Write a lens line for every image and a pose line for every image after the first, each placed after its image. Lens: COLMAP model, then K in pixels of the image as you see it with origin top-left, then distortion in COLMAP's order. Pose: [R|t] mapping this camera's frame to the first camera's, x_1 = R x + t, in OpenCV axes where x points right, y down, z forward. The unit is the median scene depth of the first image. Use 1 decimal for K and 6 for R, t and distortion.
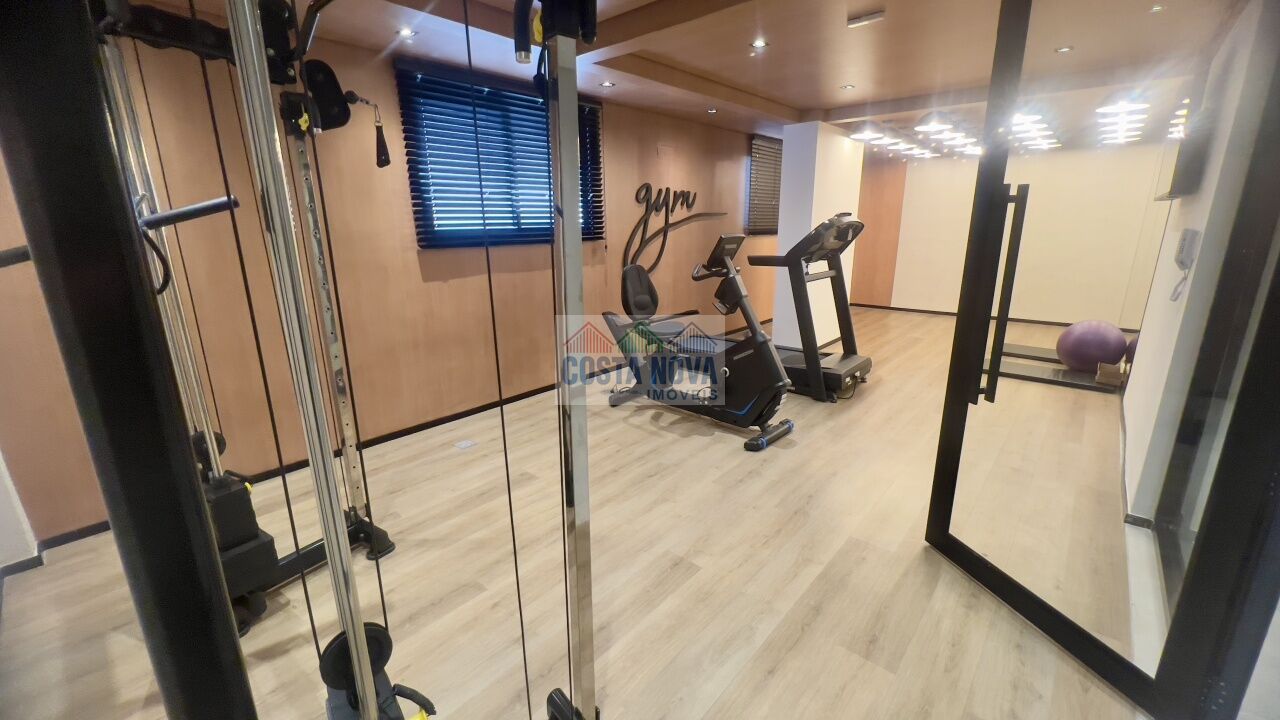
lens RADIAL K [[513.3, 0, 639.2], [0, 513.3, 358.1], [0, 0, 1]] dist [-0.004226, 0.000370]
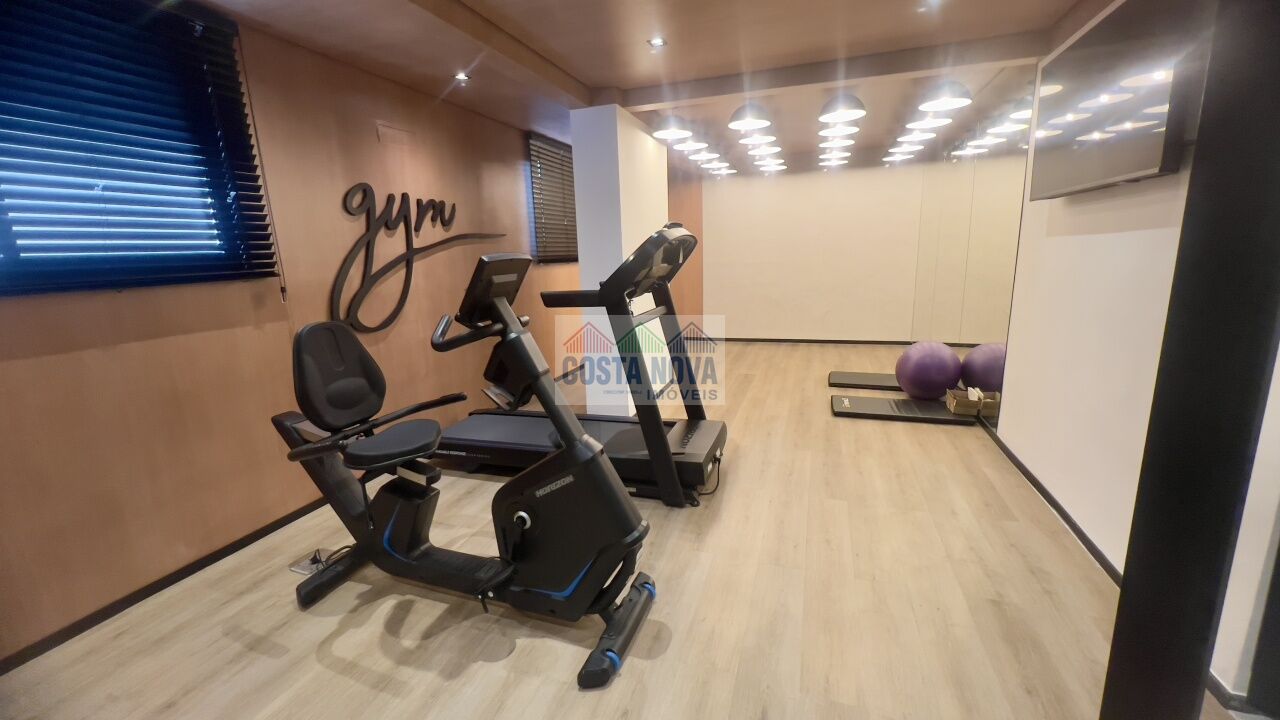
lens RADIAL K [[513.3, 0, 637.6], [0, 513.3, 358.2], [0, 0, 1]] dist [-0.004226, 0.000370]
pose [[0.923661, -0.099587, 0.370044, 0.078248], [0.122575, 0.991690, -0.039073, -0.077988], [-0.363078, 0.081448, 0.928192, 0.367742]]
